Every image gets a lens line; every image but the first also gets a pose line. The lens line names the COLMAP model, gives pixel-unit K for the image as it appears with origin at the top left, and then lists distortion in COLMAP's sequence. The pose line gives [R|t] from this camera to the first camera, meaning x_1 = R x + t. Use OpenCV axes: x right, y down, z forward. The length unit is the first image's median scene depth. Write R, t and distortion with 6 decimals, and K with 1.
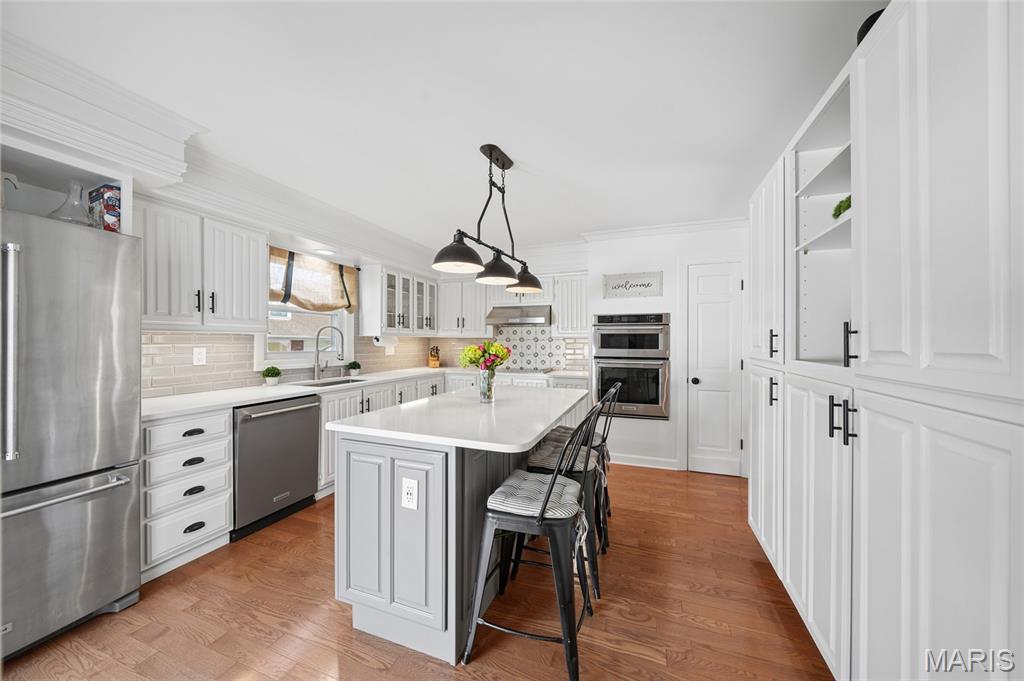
lens RADIAL K [[352.7, 0, 515.3], [0, 352.7, 341.7], [0, 0, 1]] dist [-0.005673, 0.000209]
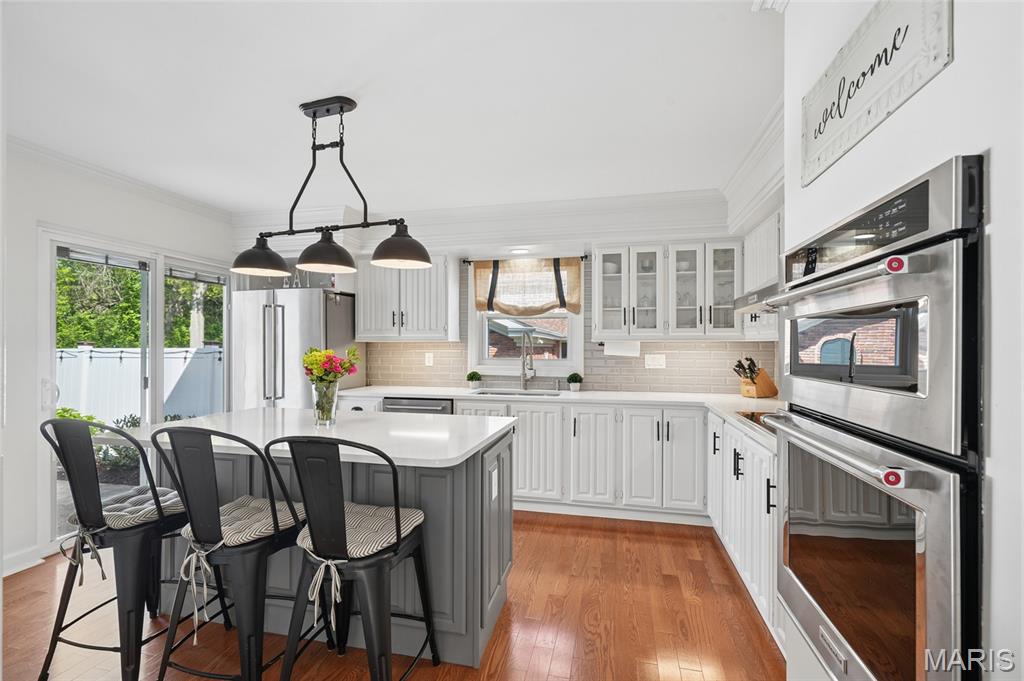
lens RADIAL K [[452.7, 0, 508.5], [0, 452.7, 348.5], [0, 0, 1]] dist [0.001557, 0.000067]
pose [[0.116324, 0.001035, -0.993211, 0.593750], [-0.003682, 0.999993, 0.000611, -0.001012], [0.993205, 0.003586, 0.116327, 0.782262]]
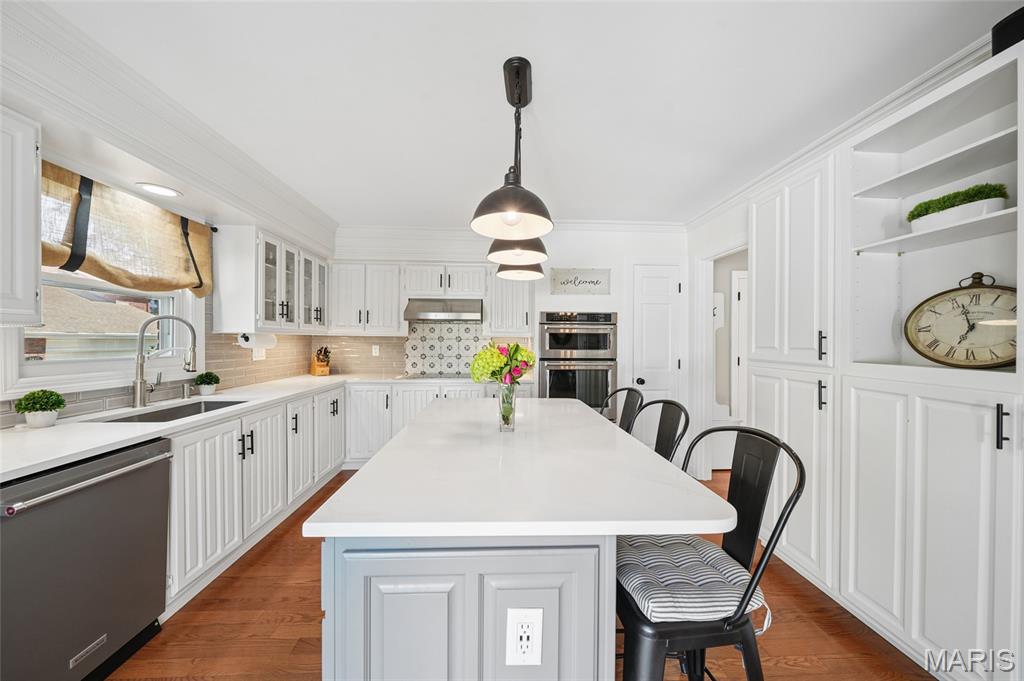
lens RADIAL K [[352.7, 0, 511.4], [0, 352.7, 341.5], [0, 0, 1]] dist [-0.005673, 0.000209]
pose [[0.922006, 0.000877, 0.387174, -0.209550], [-0.002207, 0.999993, 0.002989, -0.003380], [-0.387169, -0.003610, 0.922002, 0.213425]]
